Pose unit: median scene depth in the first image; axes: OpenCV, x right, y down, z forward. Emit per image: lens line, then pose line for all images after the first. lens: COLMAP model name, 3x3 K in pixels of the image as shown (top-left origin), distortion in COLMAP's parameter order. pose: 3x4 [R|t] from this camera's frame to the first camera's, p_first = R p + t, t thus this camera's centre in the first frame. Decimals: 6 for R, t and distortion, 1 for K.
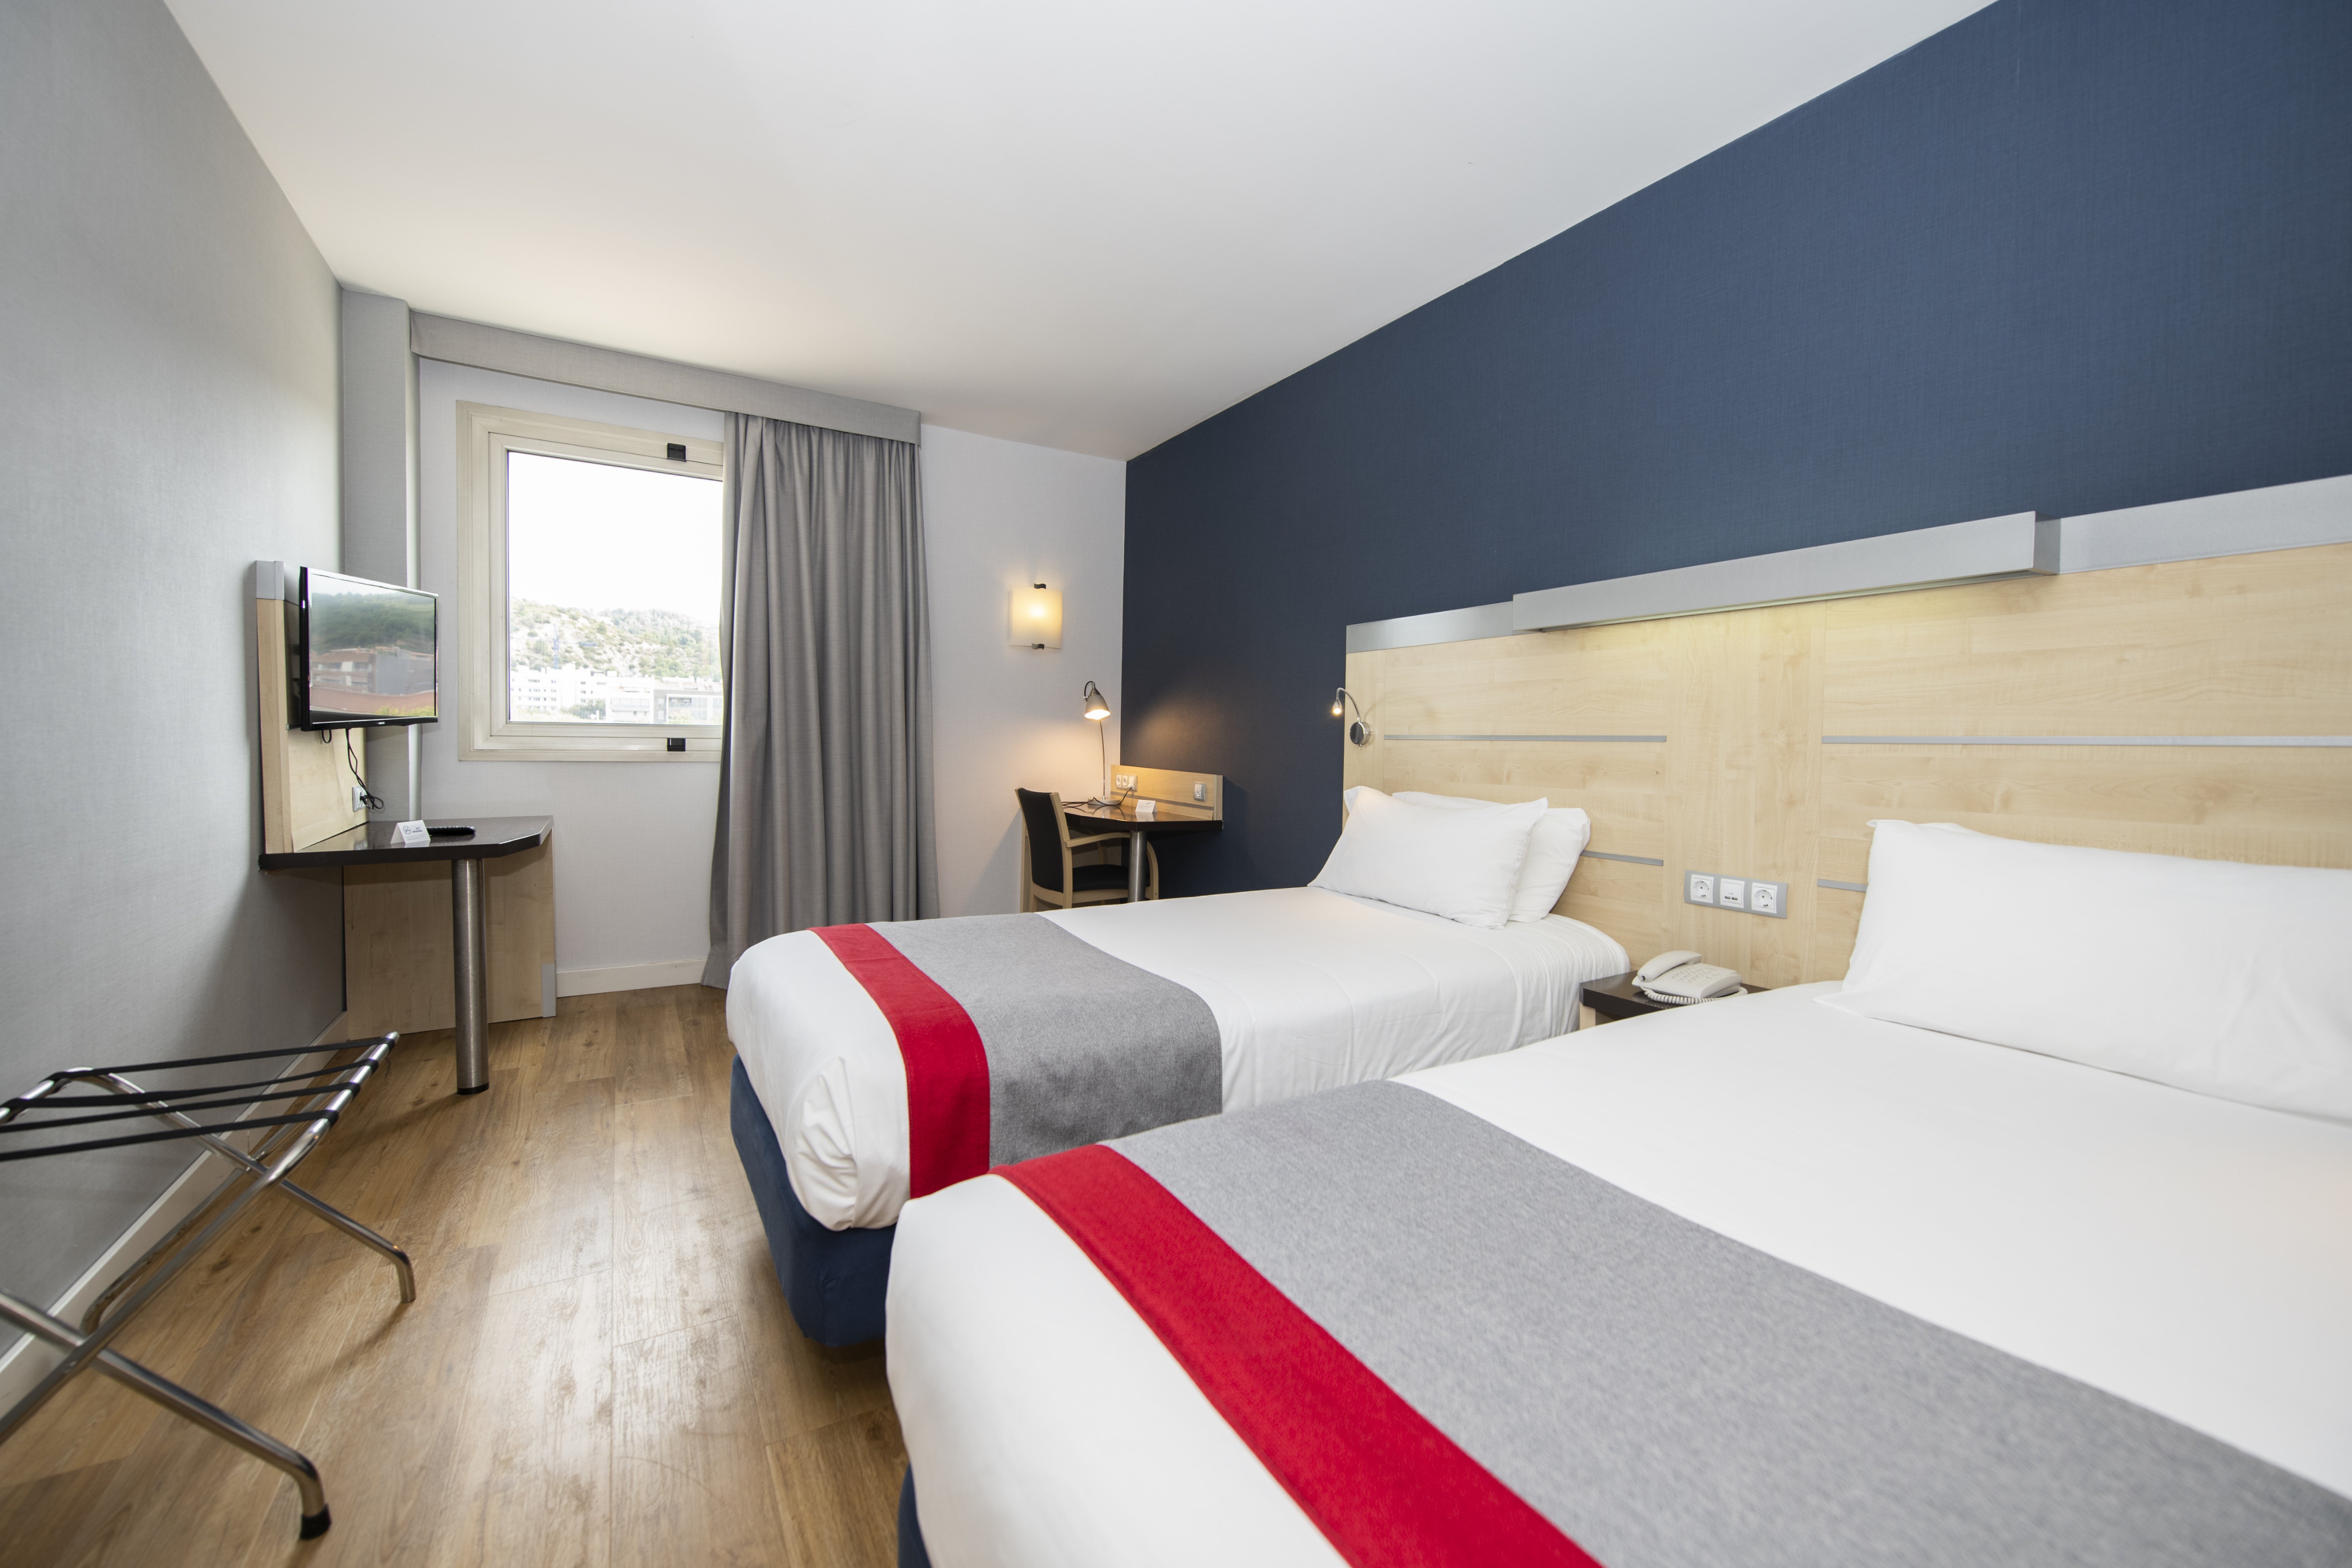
lens RADIAL K [[948.2, 0, 1165.6], [0, 948.2, 770.4], [0, 0, 1]] dist [0.000242, -0.000694]
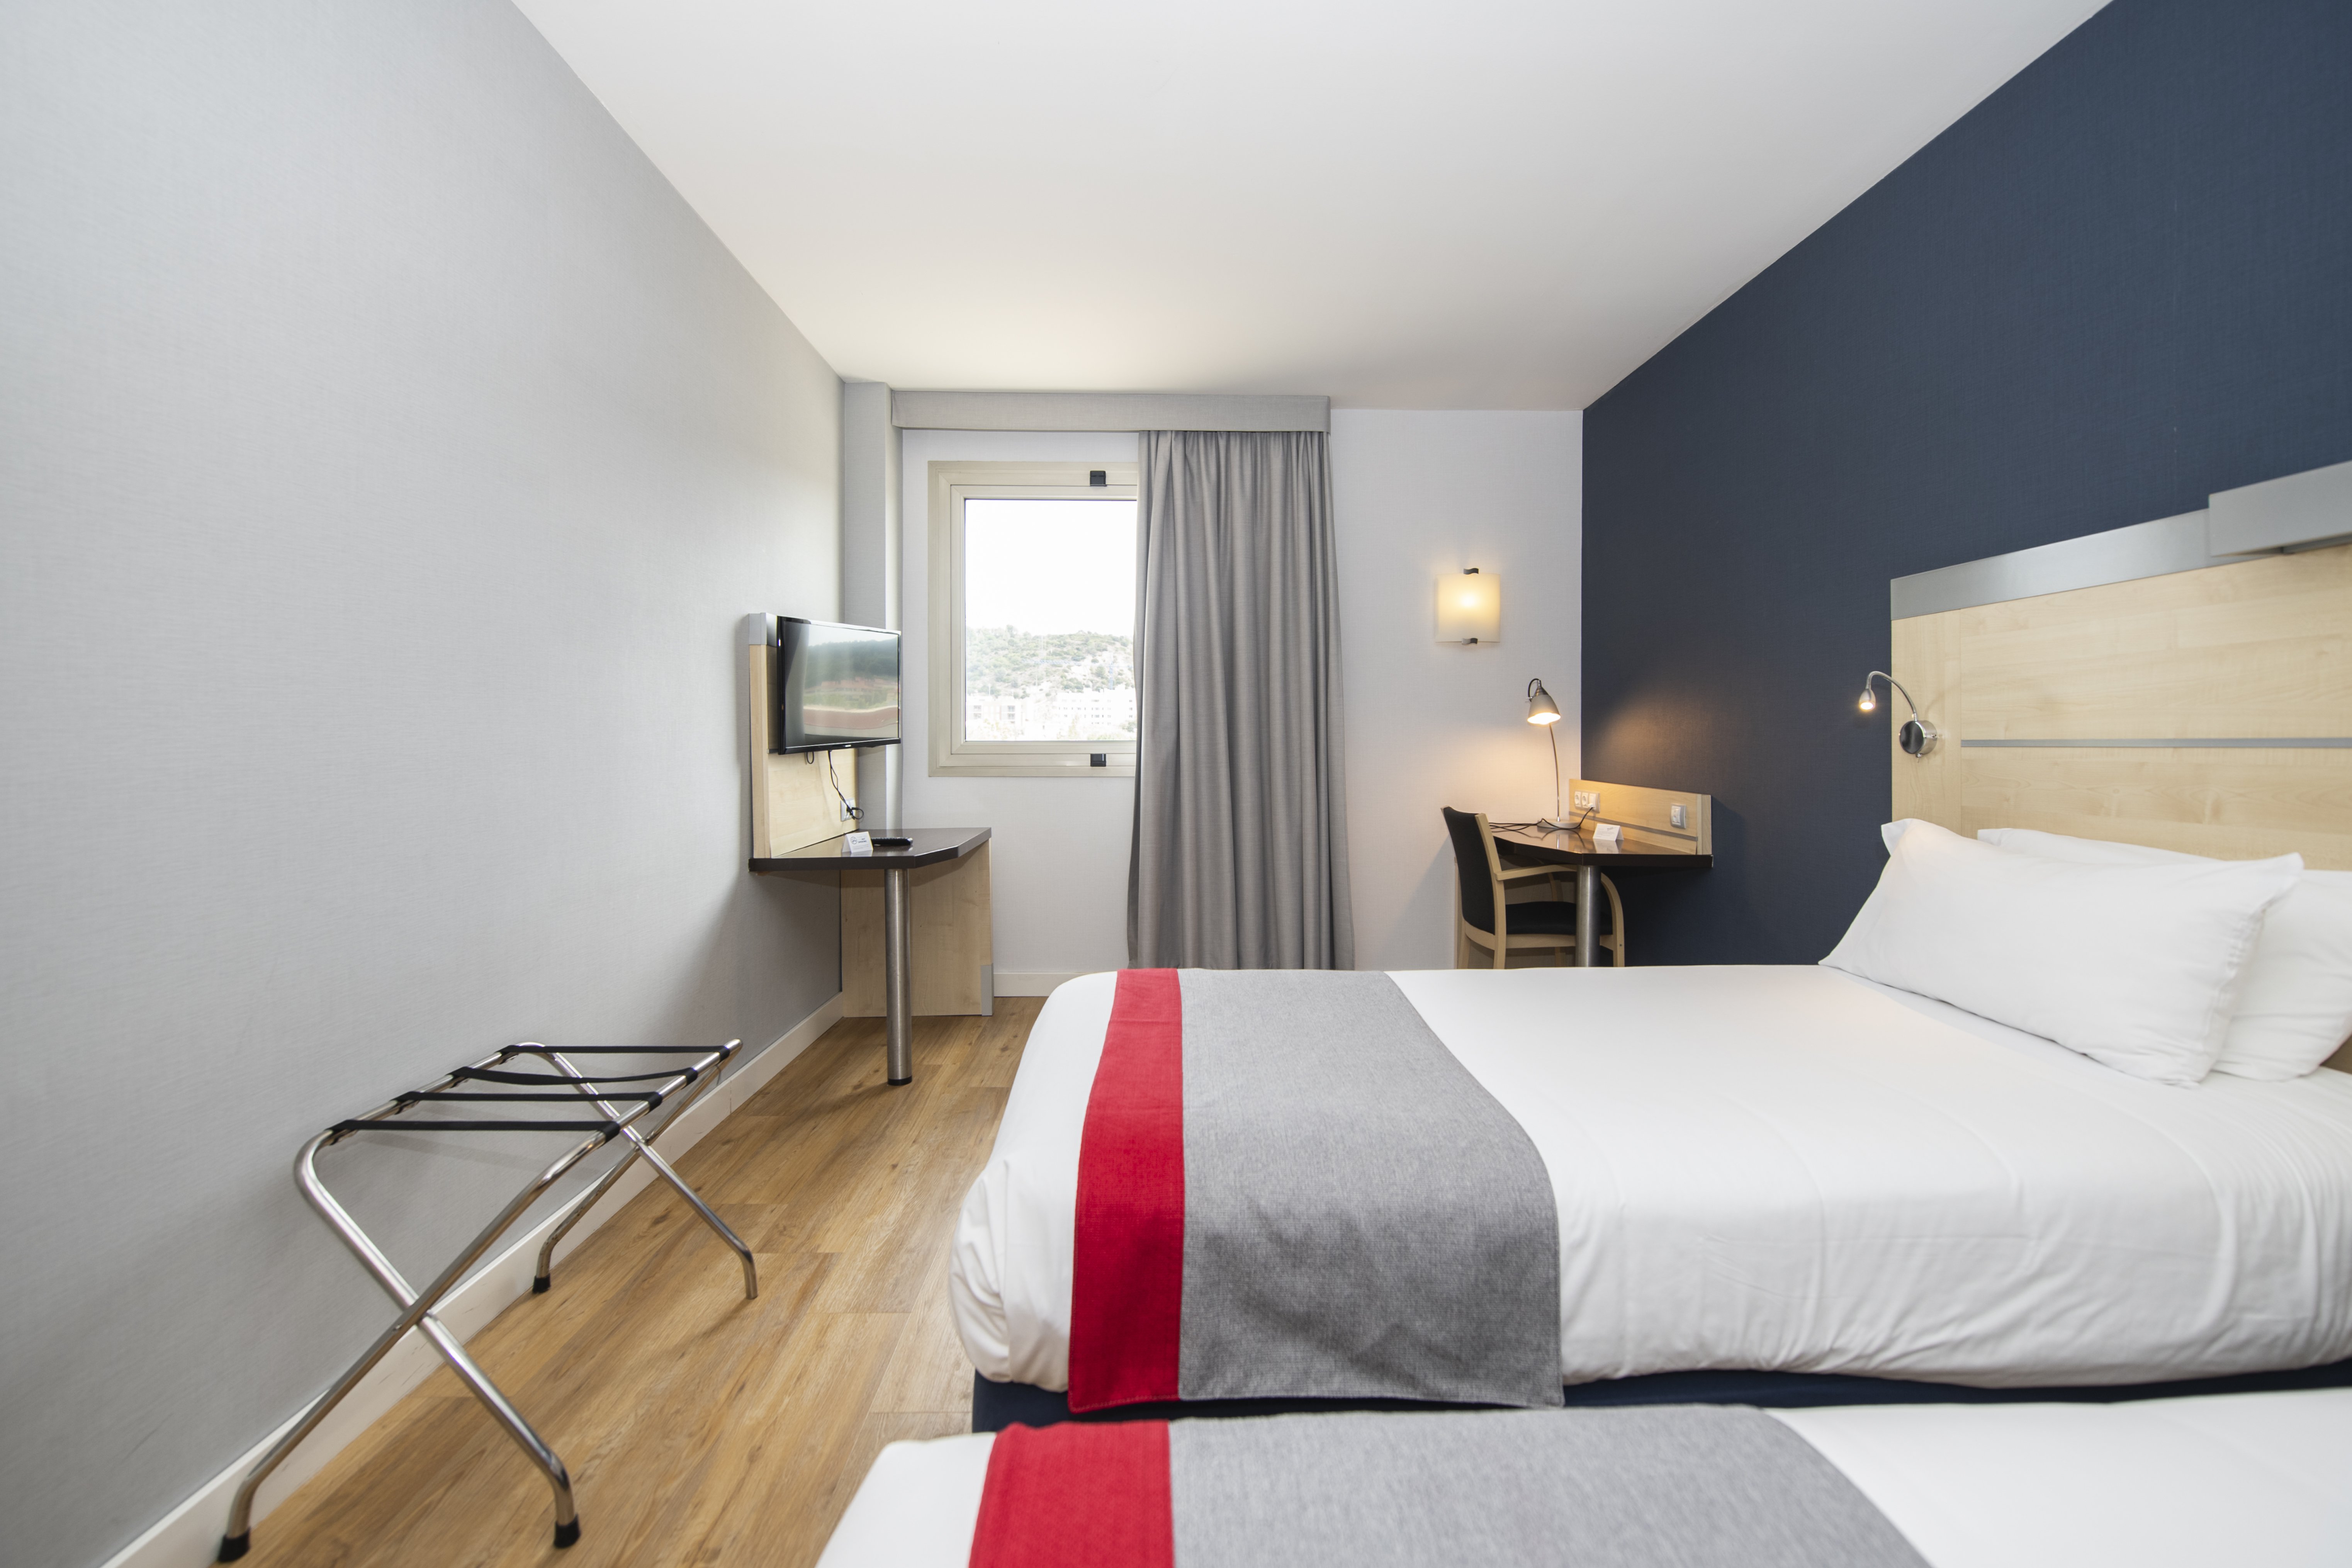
lens RADIAL K [[968.6, 0, 1178.9], [0, 968.6, 740.5], [0, 0, 1]] dist [0.004160, -0.002210]
pose [[0.871779, -0.017561, -0.489584, 0.091962], [-0.000618, 0.999317, -0.036945, -0.012041], [0.489899, 0.032510, 0.871173, 0.159166]]
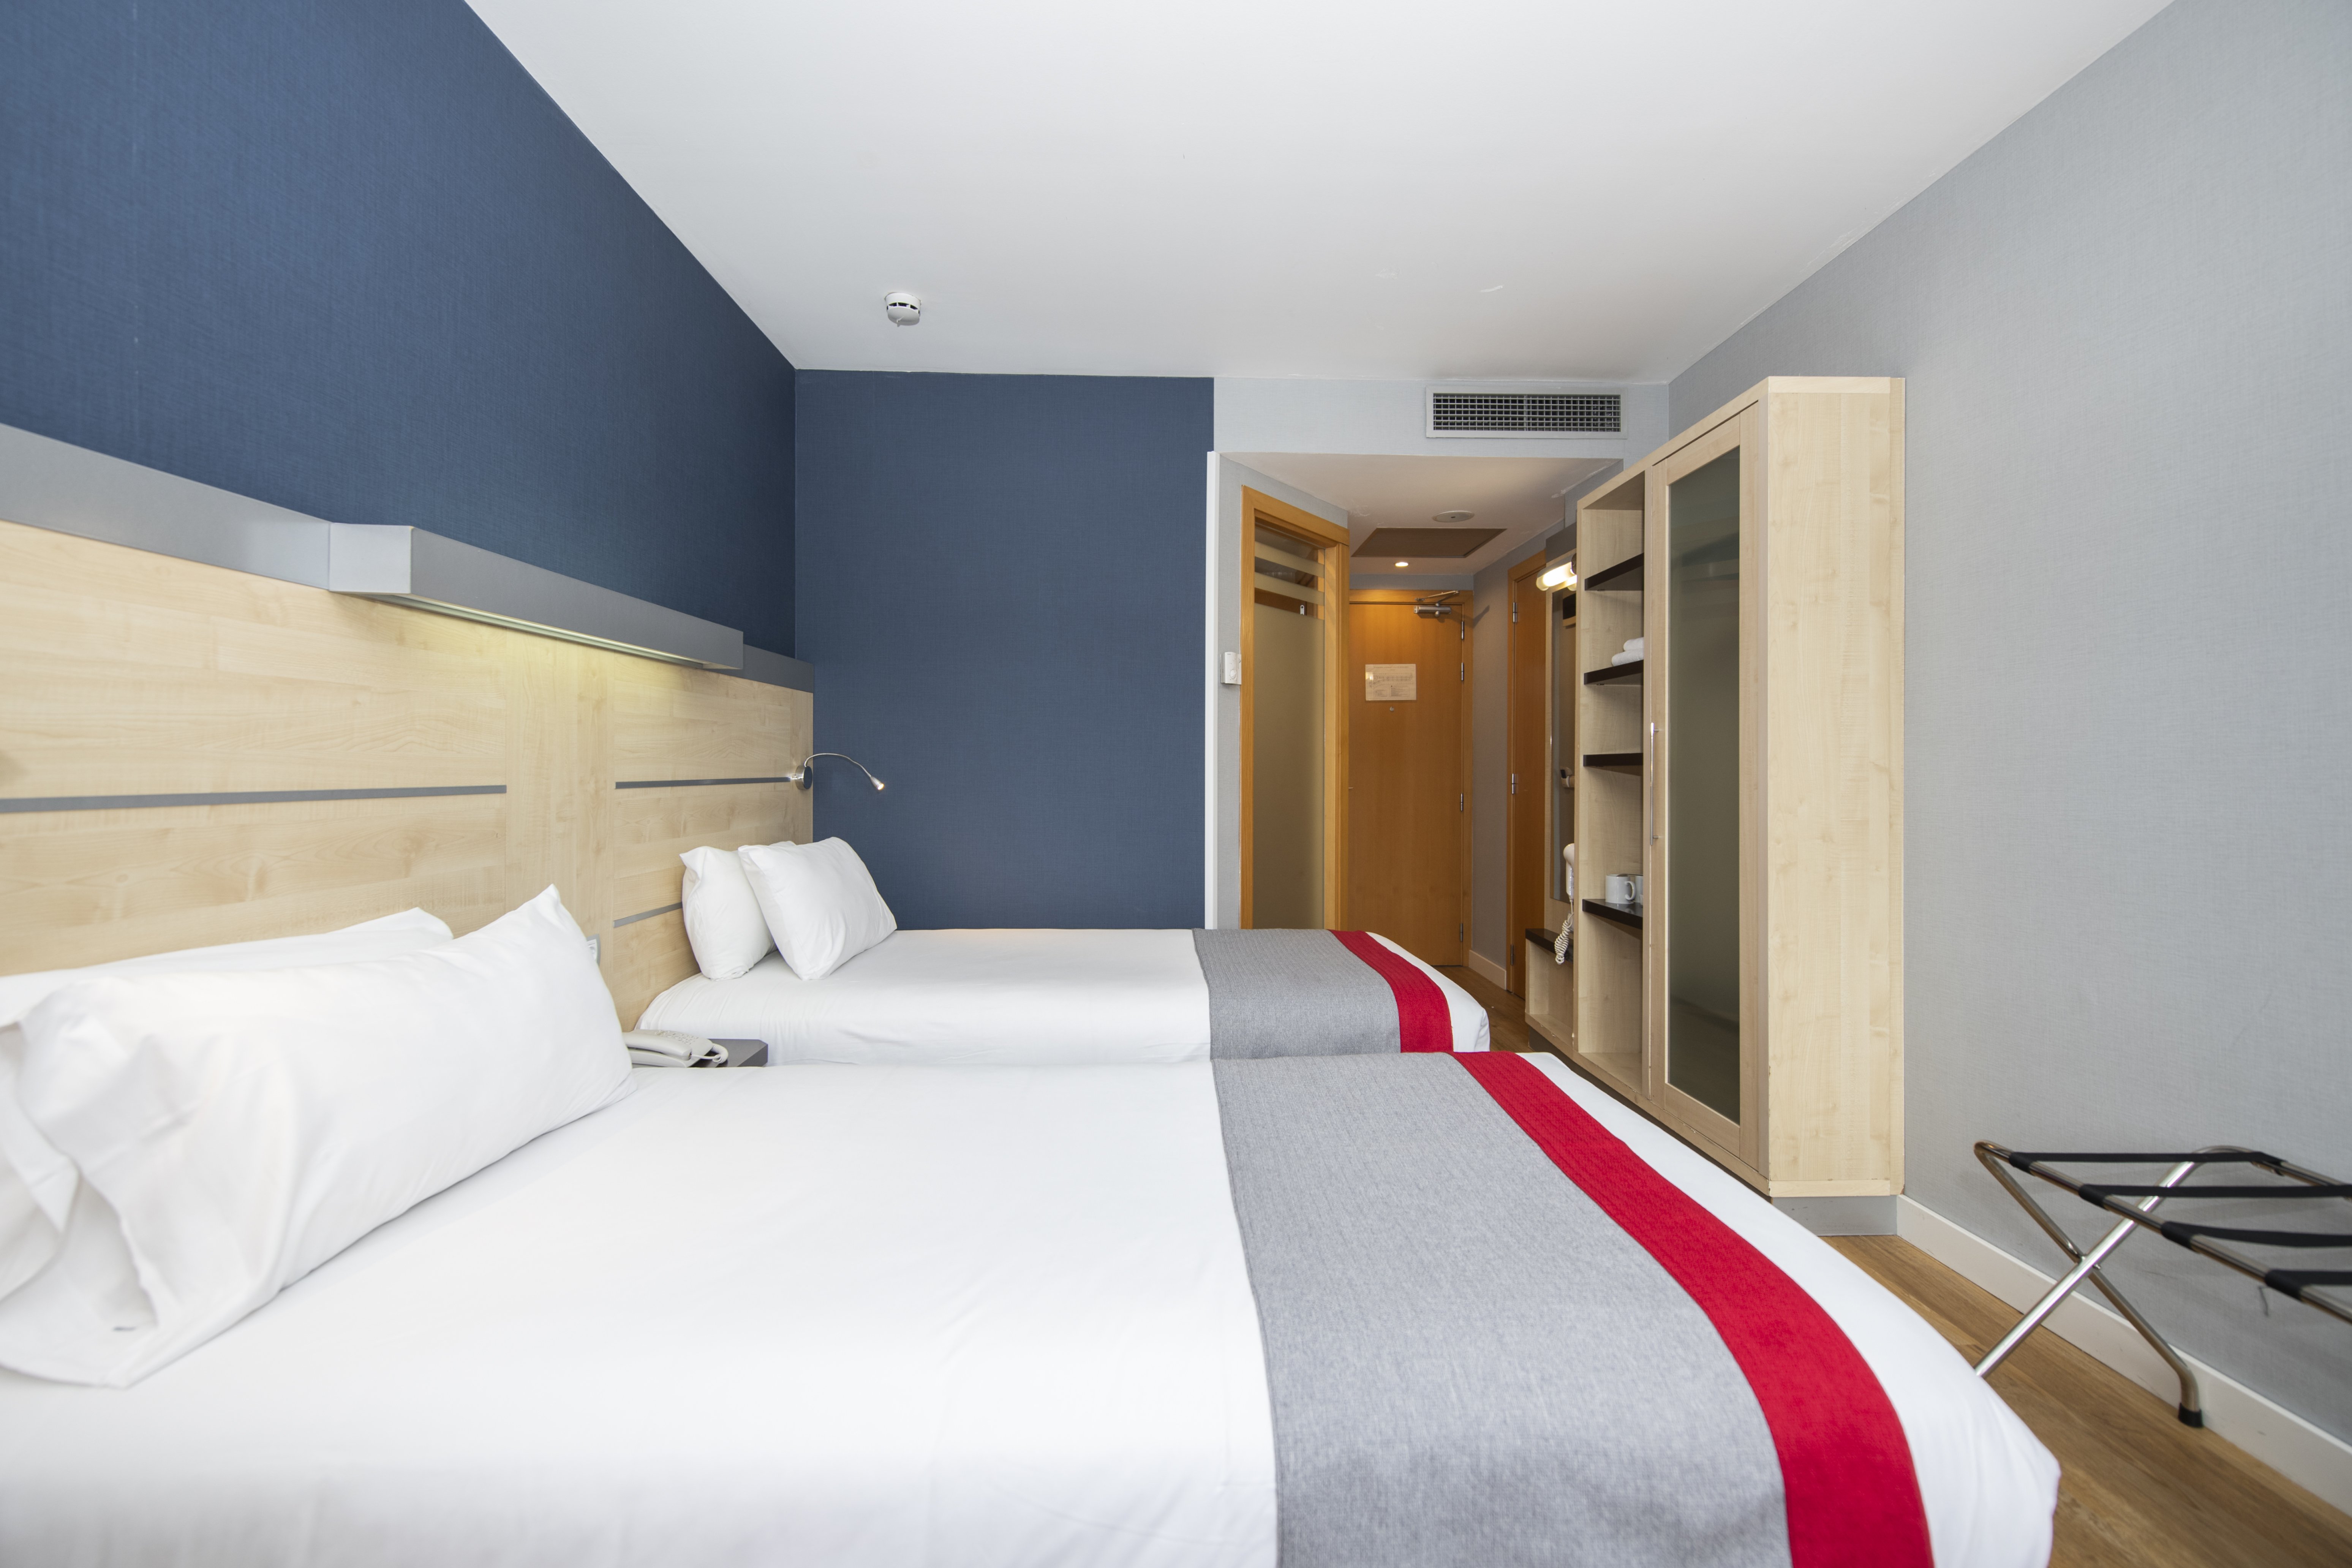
lens RADIAL K [[948.2, 0, 1165.6], [0, 948.2, 770.4], [0, 0, 1]] dist [0.000242, -0.000694]
pose [[-0.865680, -0.022547, 0.500090, -0.228403], [-0.004779, 0.999312, 0.036782, -0.059974], [-0.500576, 0.029451, -0.865192, 1.065821]]
